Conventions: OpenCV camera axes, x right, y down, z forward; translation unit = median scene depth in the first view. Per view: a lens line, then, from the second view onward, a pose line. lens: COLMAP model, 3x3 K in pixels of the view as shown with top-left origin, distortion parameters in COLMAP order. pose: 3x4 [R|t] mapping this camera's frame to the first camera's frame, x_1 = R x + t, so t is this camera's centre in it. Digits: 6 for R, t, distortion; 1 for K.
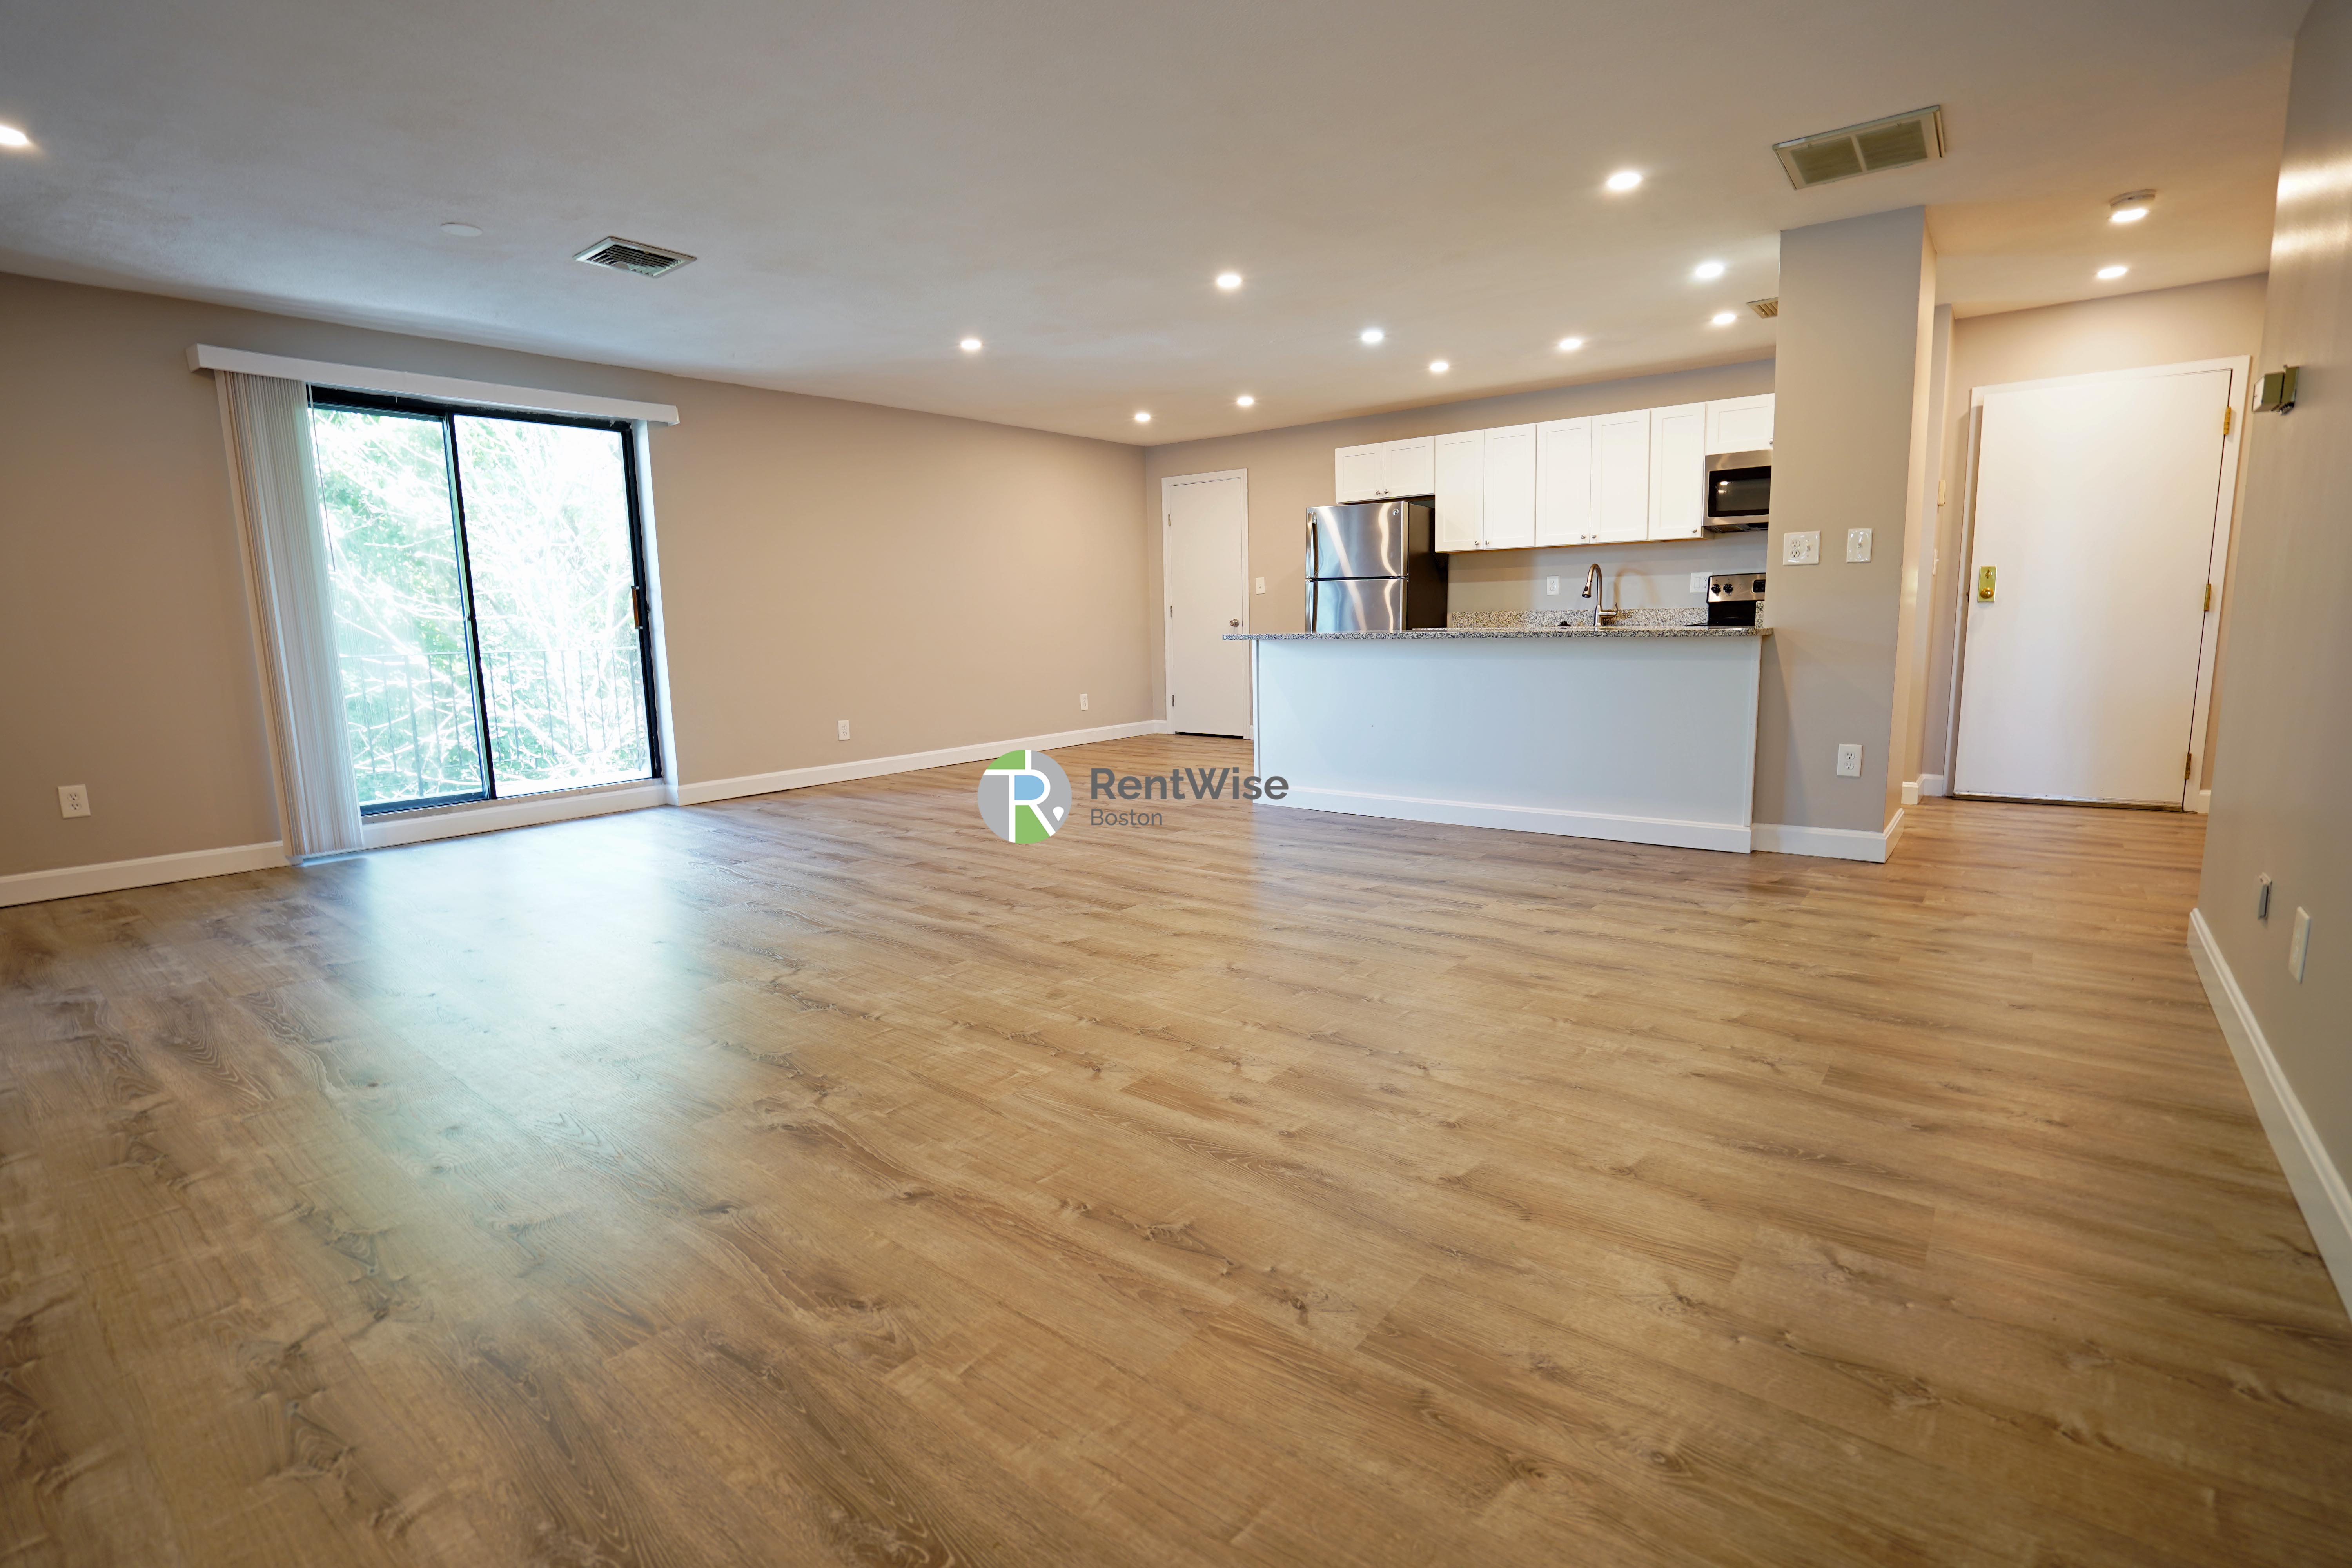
lens RADIAL K [[1054.7, 0, 1174.8], [0, 1054.7, 836.0], [0, 0, 1]] dist [-0.027741, -0.000444]
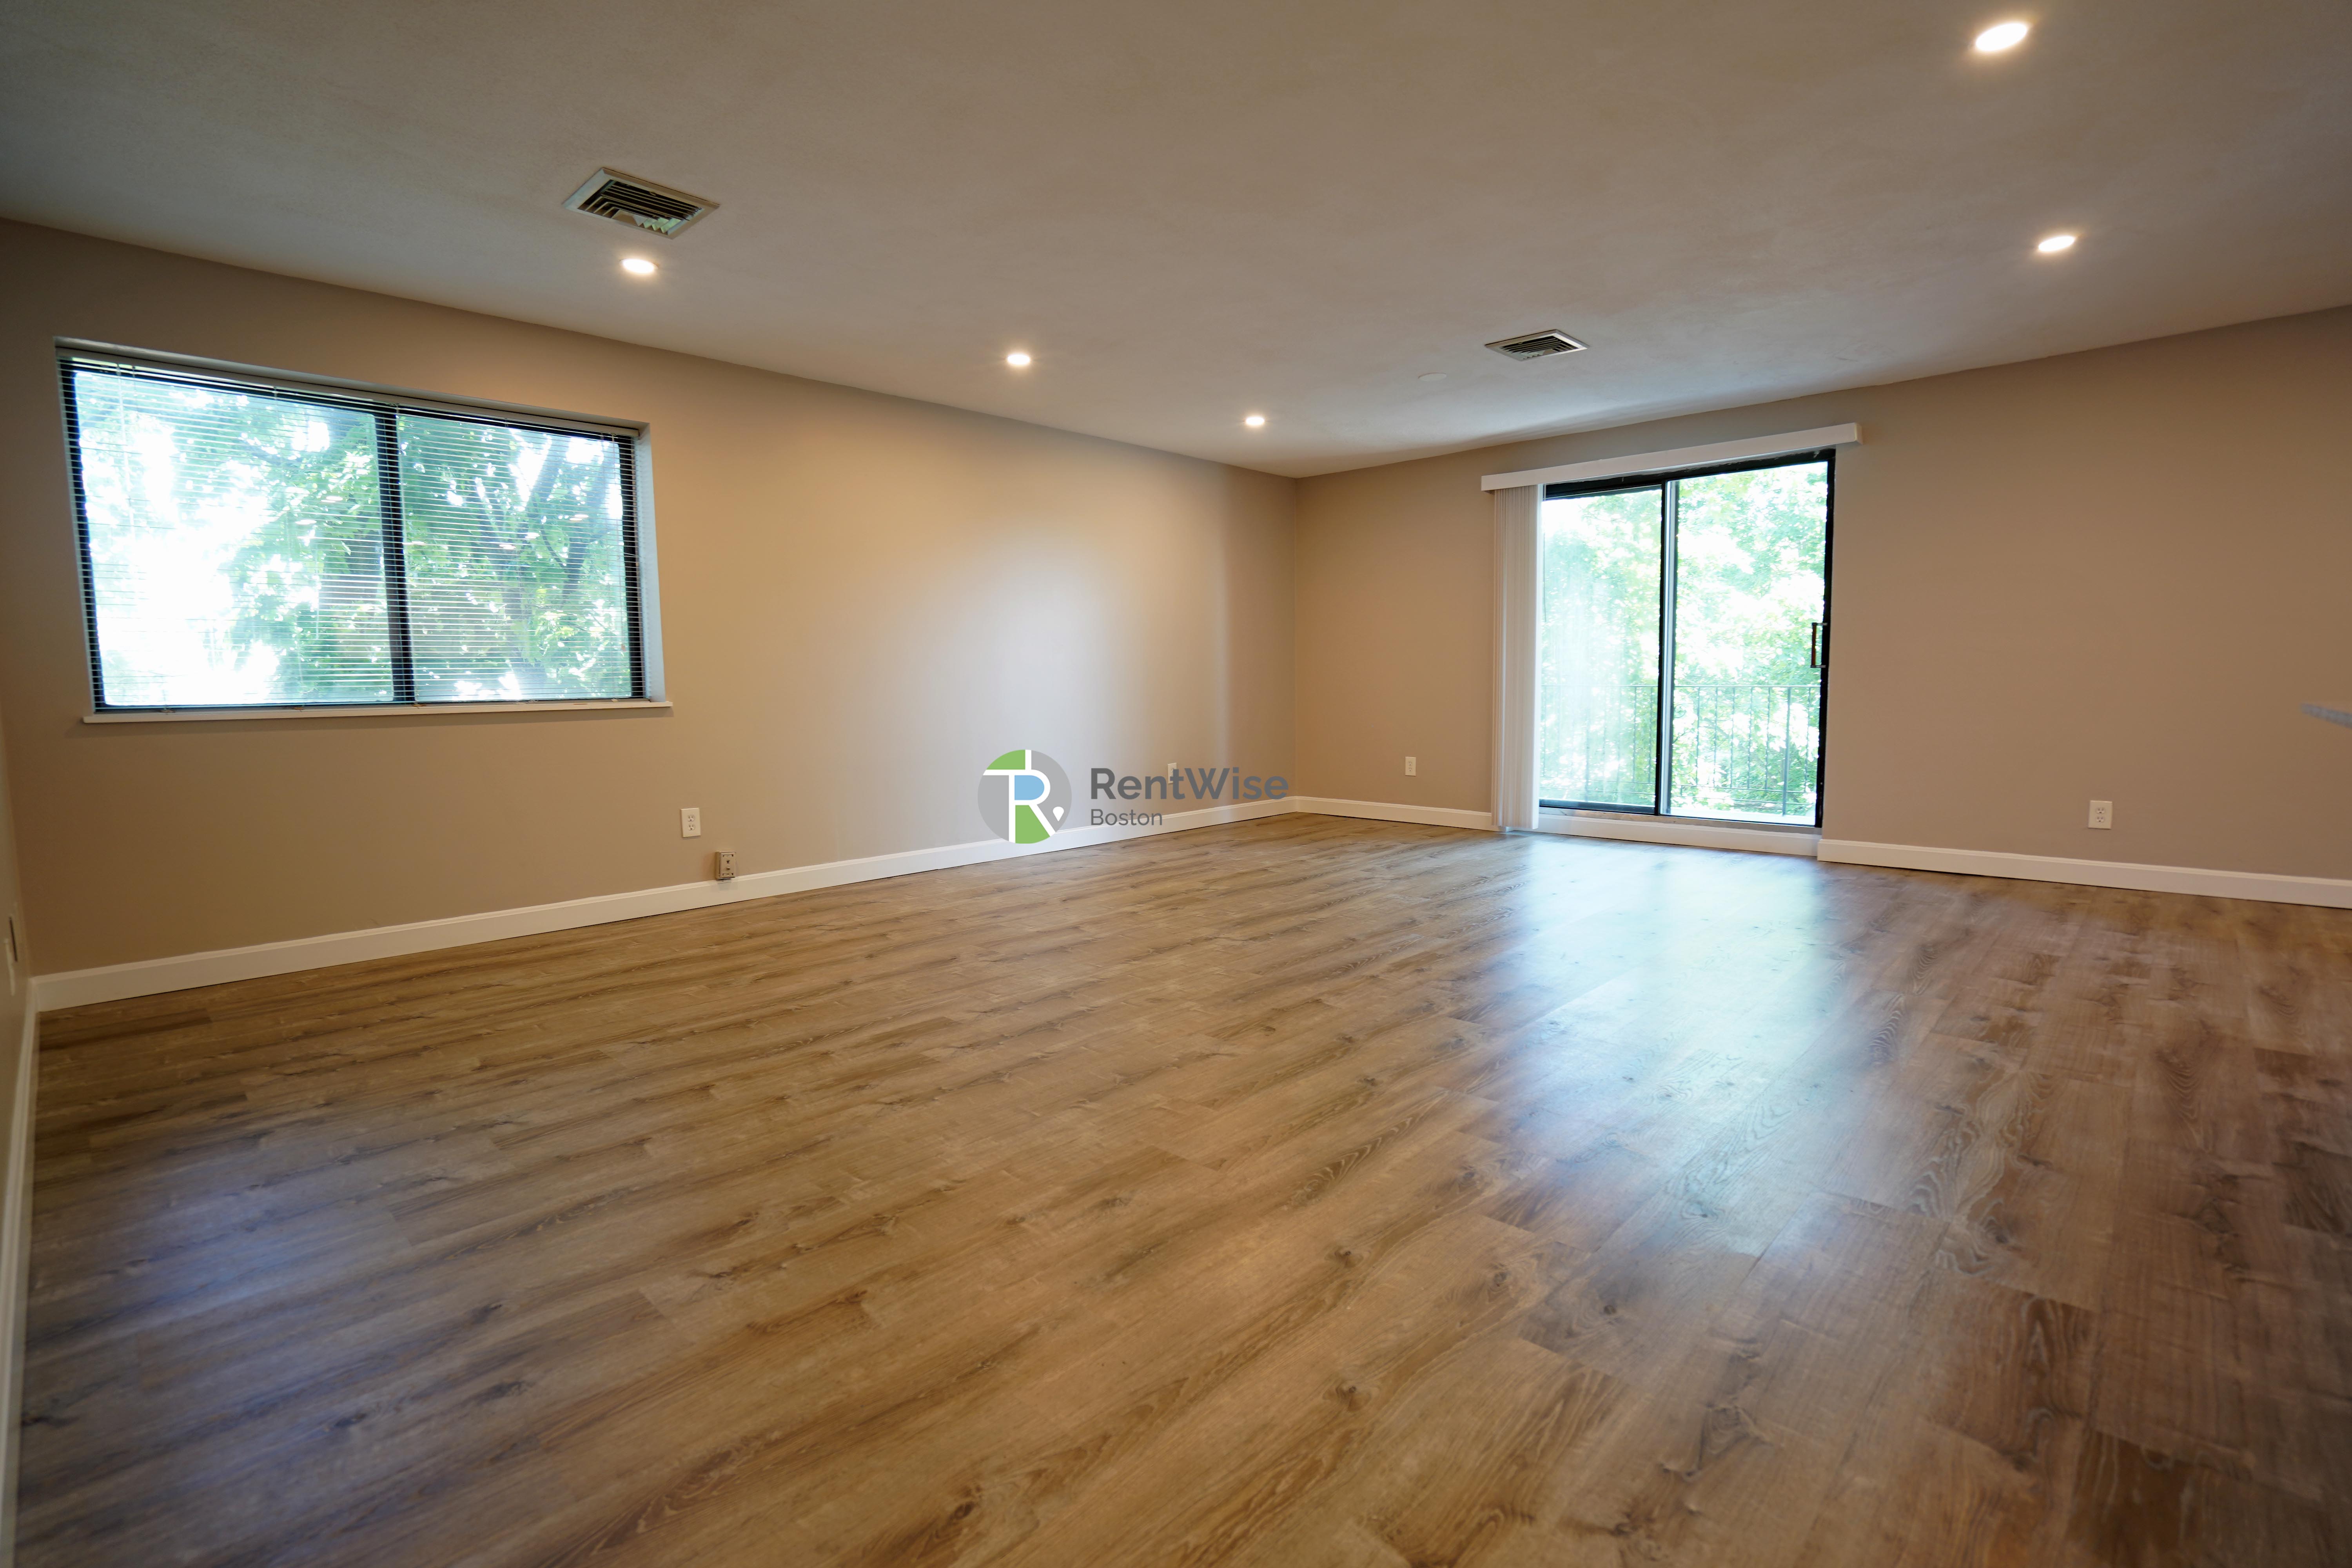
lens RADIAL K [[1105.1, 0, 1176.0], [0, 1105.1, 784.0], [0, 0, 1]] dist [-0.032947, 0.000586]
pose [[-0.089827, 0.111092, -0.989742, 1.088766], [-0.182959, 0.975007, 0.126043, -0.240286], [0.979008, 0.192404, -0.067256, 1.118327]]
